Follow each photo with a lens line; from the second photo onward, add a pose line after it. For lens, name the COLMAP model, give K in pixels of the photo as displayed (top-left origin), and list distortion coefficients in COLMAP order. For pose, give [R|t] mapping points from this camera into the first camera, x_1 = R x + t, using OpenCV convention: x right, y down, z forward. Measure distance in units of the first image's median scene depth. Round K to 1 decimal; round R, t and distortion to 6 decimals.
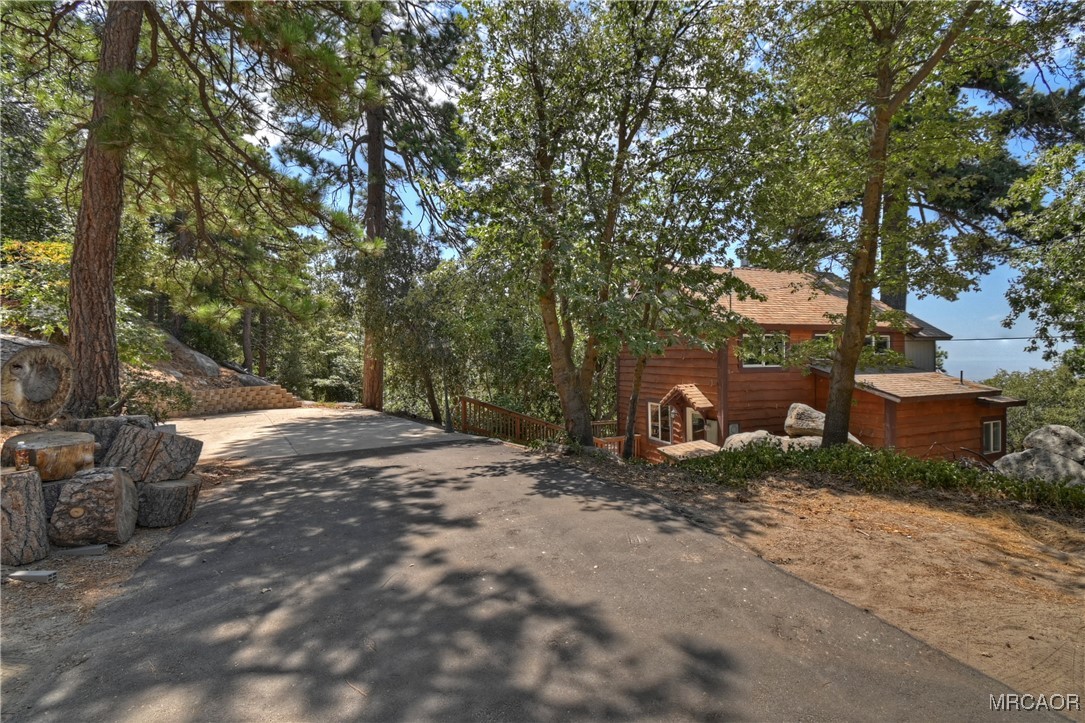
lens RADIAL K [[492.5, 0, 542.5], [0, 492.5, 361.5], [0, 0, 1]] dist [0.000115, 0.000103]
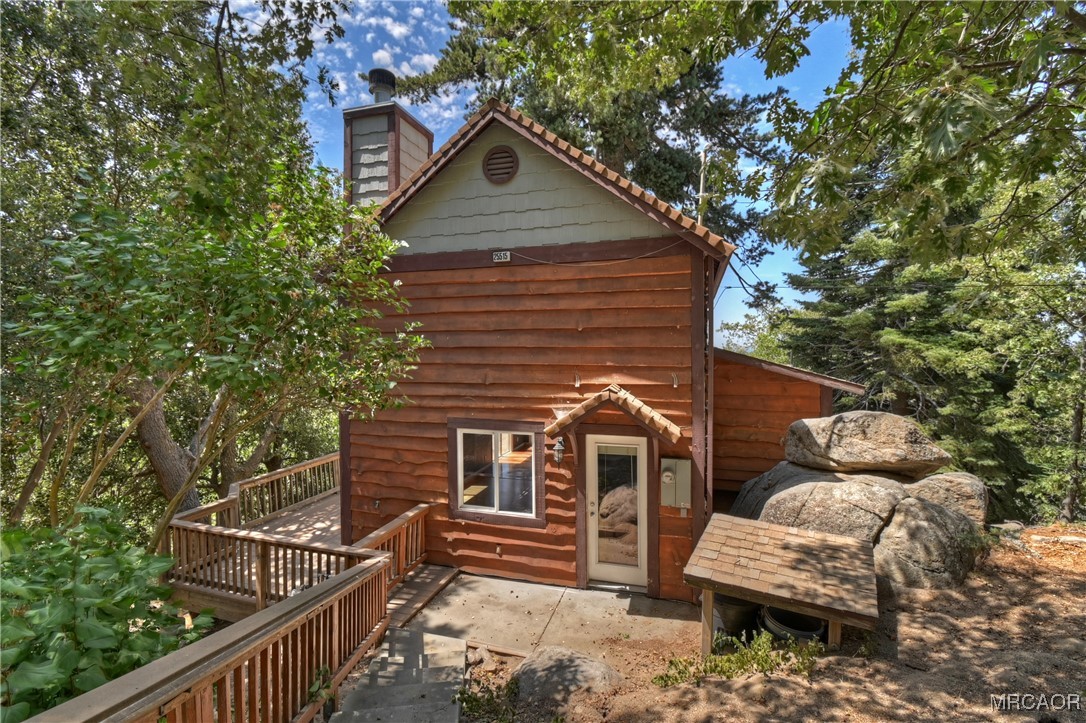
lens RADIAL K [[492.9, 0, 543.0], [0, 492.9, 361.5], [0, 0, 1]] dist [0.000115, 0.000103]
pose [[0.613701, -0.001653, 0.789536, -0.146387], [-0.003110, 0.999985, 0.004512, 0.031479], [-0.789532, -0.005224, 0.613687, 1.072127]]
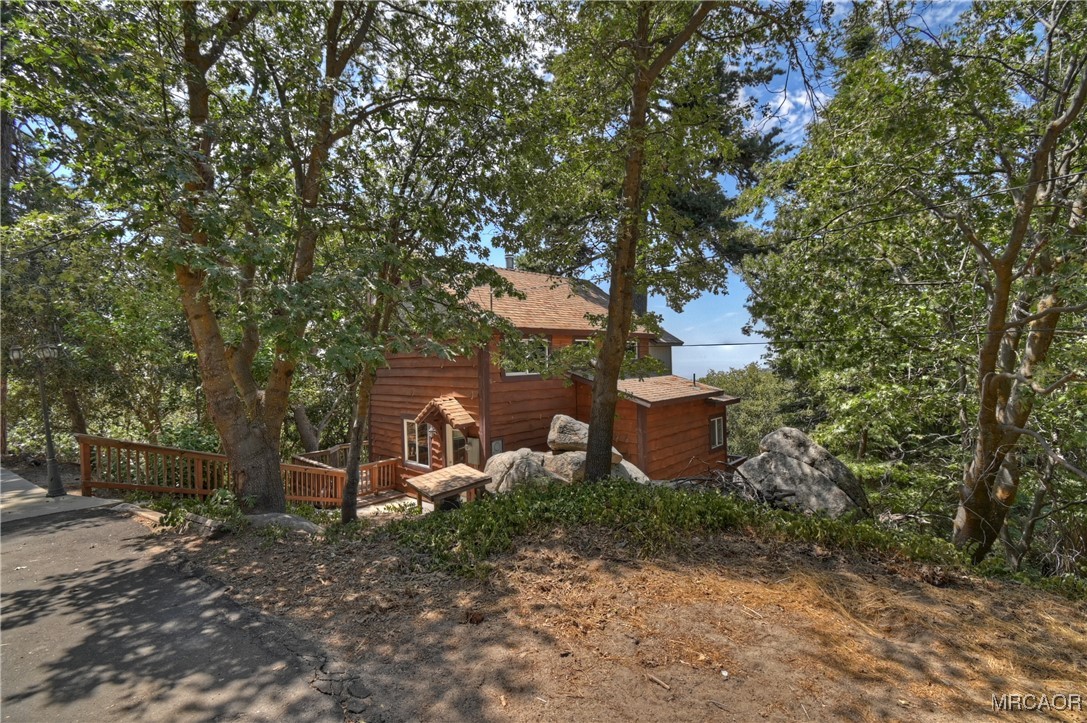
lens RADIAL K [[493.4, 0, 543.5], [0, 493.4, 361.5], [0, 0, 1]] dist [0.000115, 0.000103]
pose [[0.902253, -0.012400, 0.431028, 0.109173], [0.017695, 0.999809, -0.008276, -0.008053], [-0.430844, 0.015094, 0.902300, 0.212035]]
